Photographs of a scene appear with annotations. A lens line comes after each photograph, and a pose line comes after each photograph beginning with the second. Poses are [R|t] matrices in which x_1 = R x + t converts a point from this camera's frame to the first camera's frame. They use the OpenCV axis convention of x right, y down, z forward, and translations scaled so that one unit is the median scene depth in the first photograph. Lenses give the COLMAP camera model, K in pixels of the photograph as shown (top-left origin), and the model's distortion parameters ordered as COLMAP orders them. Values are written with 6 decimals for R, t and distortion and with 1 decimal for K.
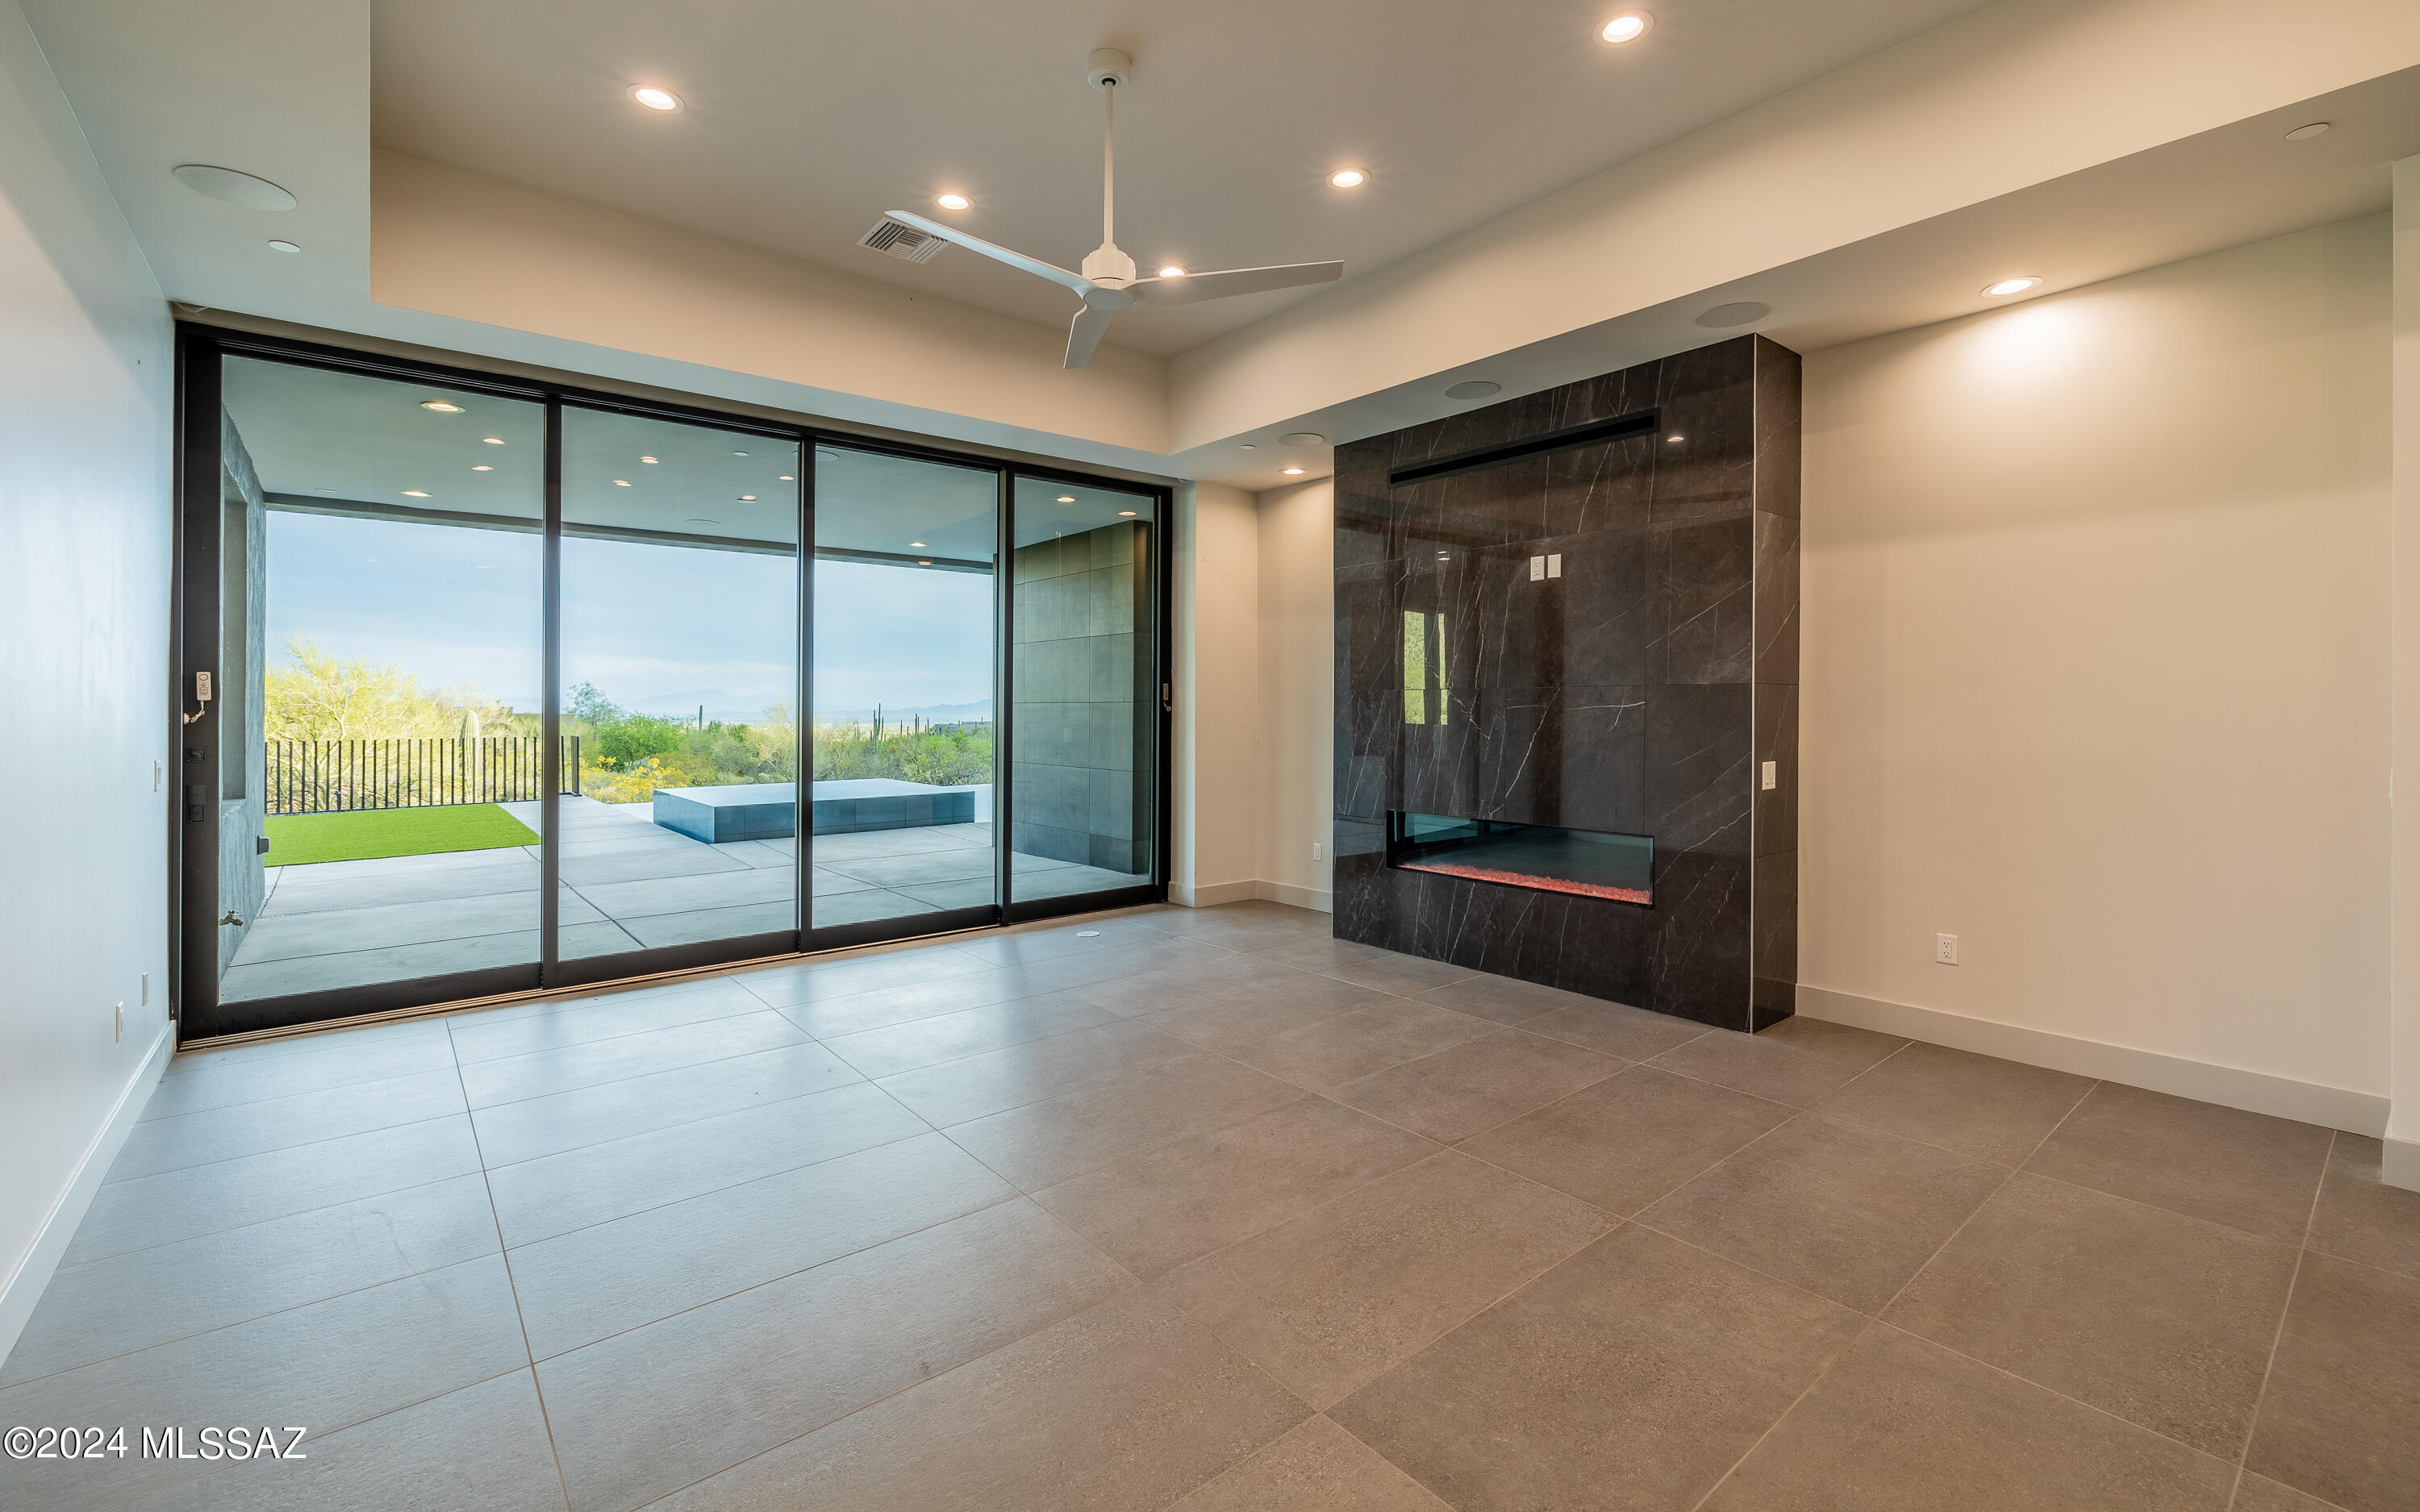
lens RADIAL K [[1027.8, 0, 1214.9], [0, 1027.8, 696.7], [0, 0, 1]] dist [-0.001405, -0.000491]
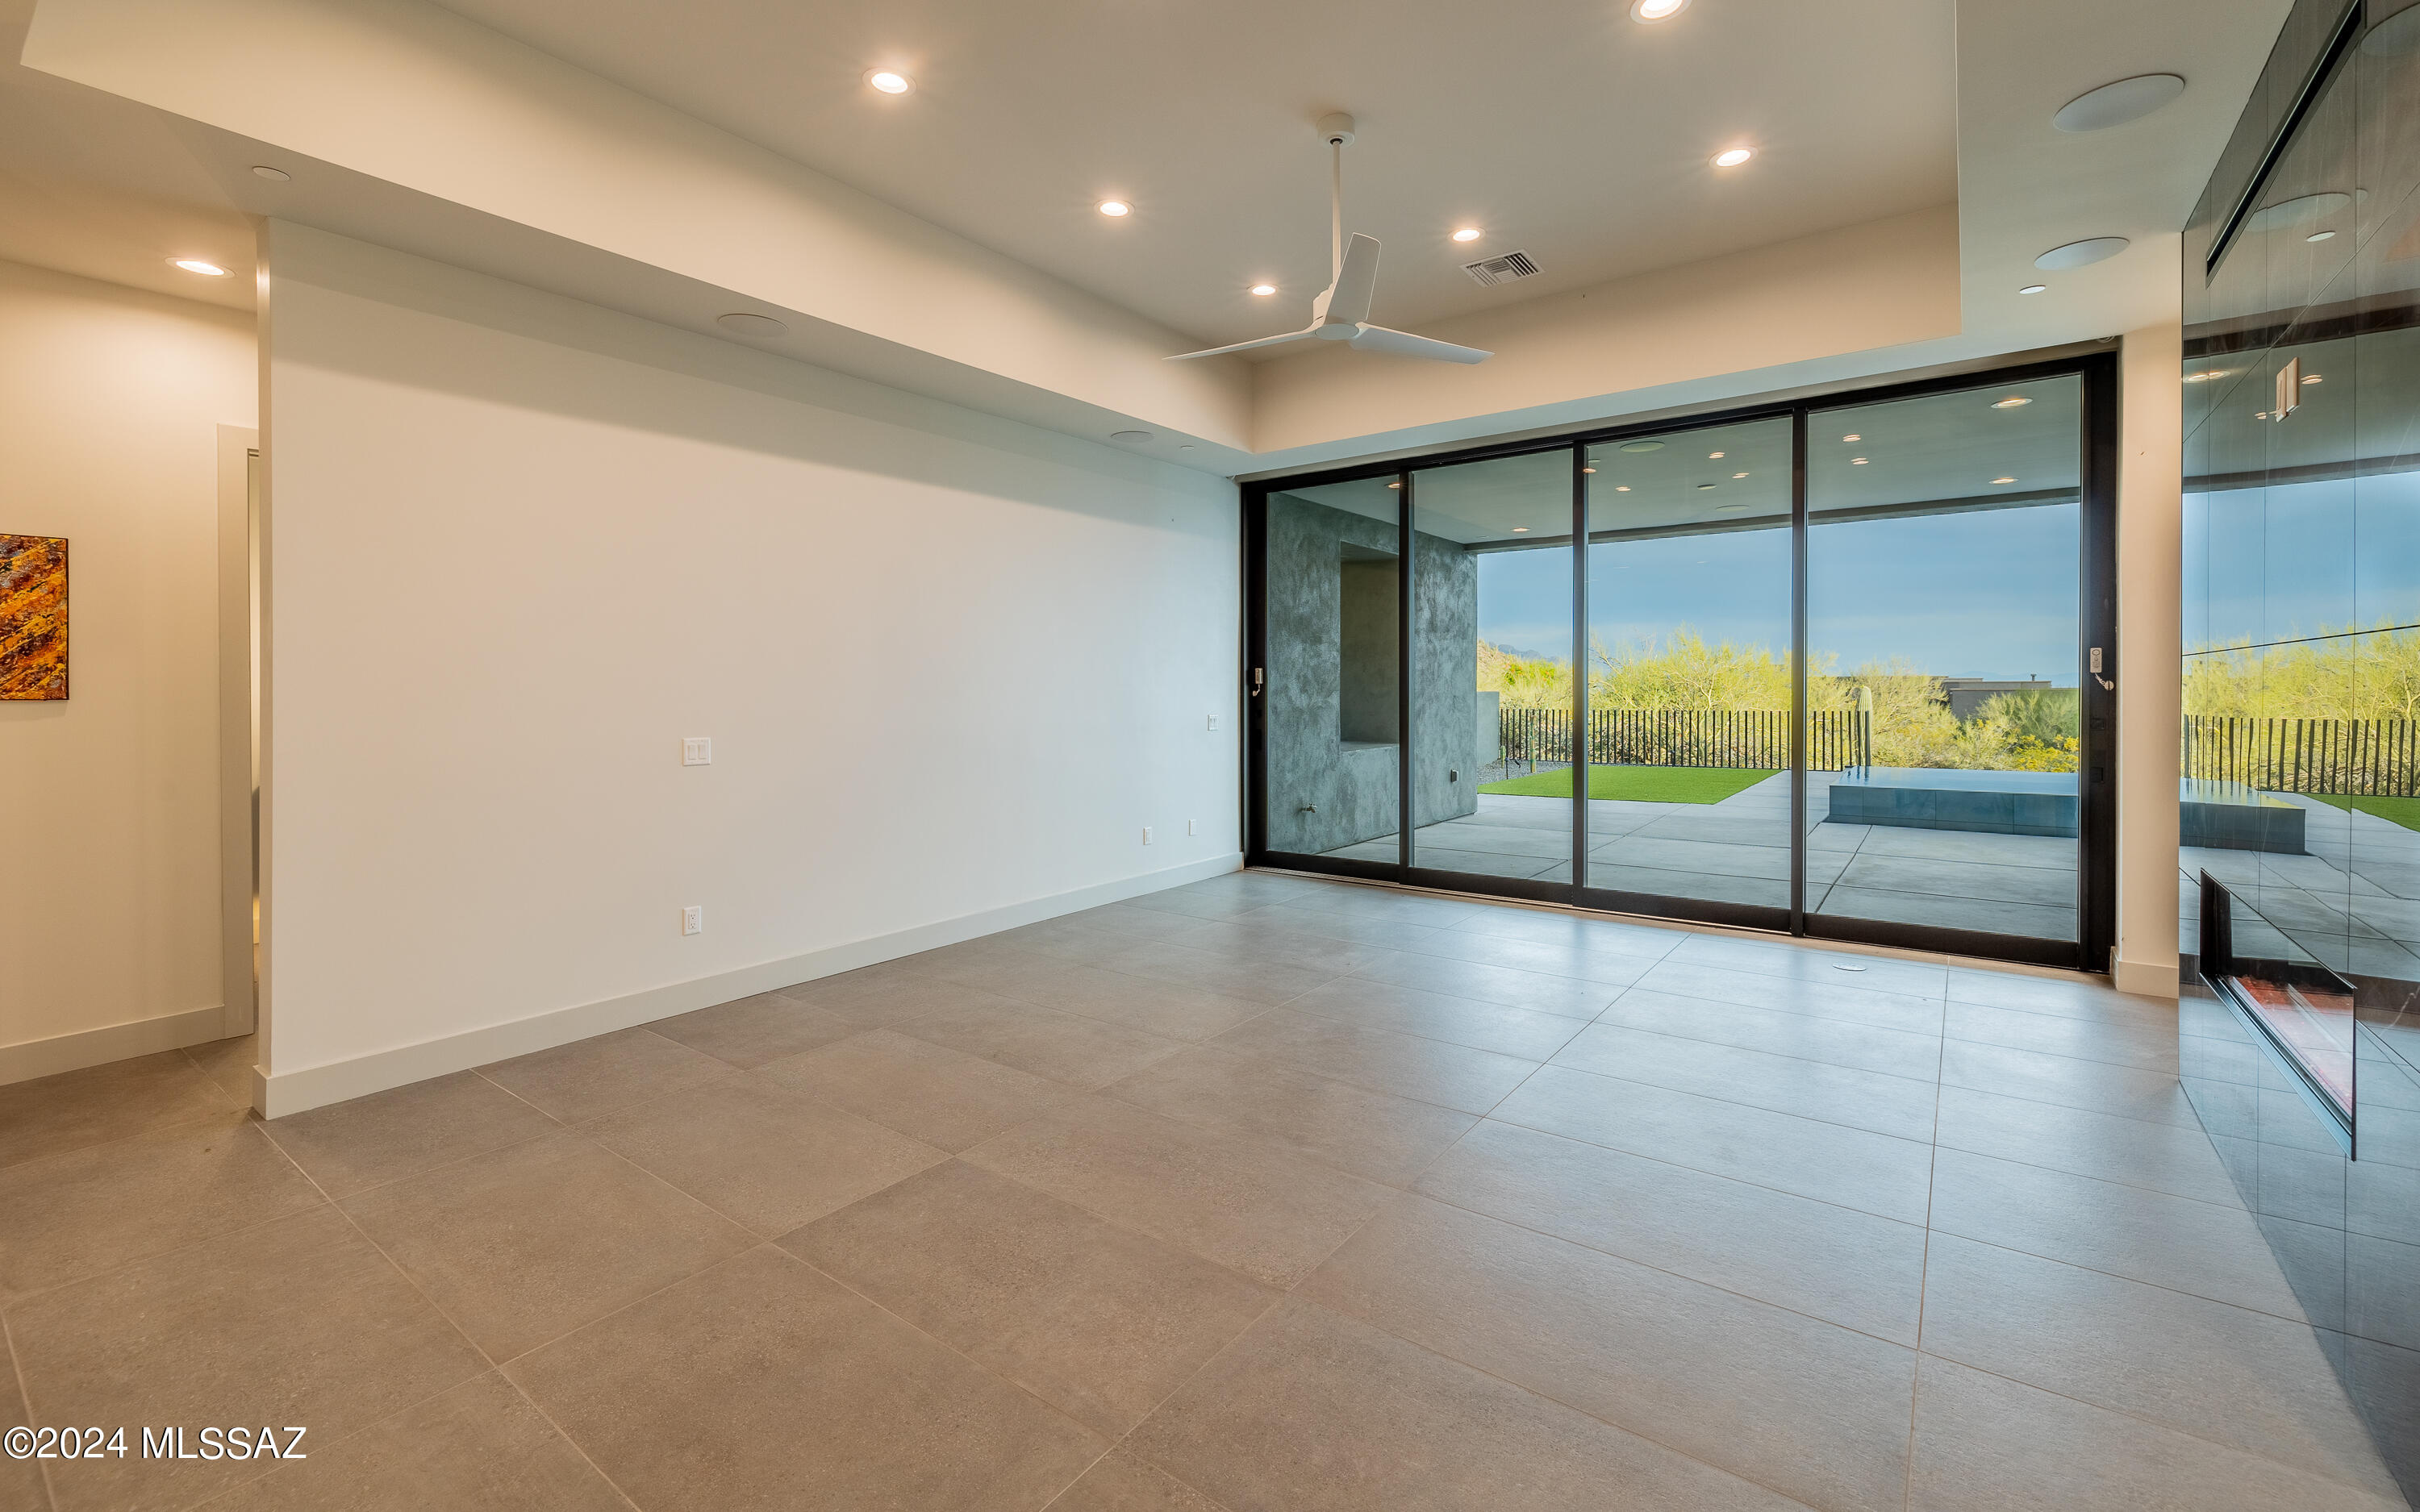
lens RADIAL K [[1021.1, 0, 1213.3], [0, 1021.1, 671.0], [0, 0, 1]] dist [-0.006768, 0.000010]
pose [[0.237738, -0.016711, -0.971186, 0.797337], [0.017200, 0.999768, -0.012993, 0.002586], [0.971177, -0.013616, 0.237970, 0.488496]]
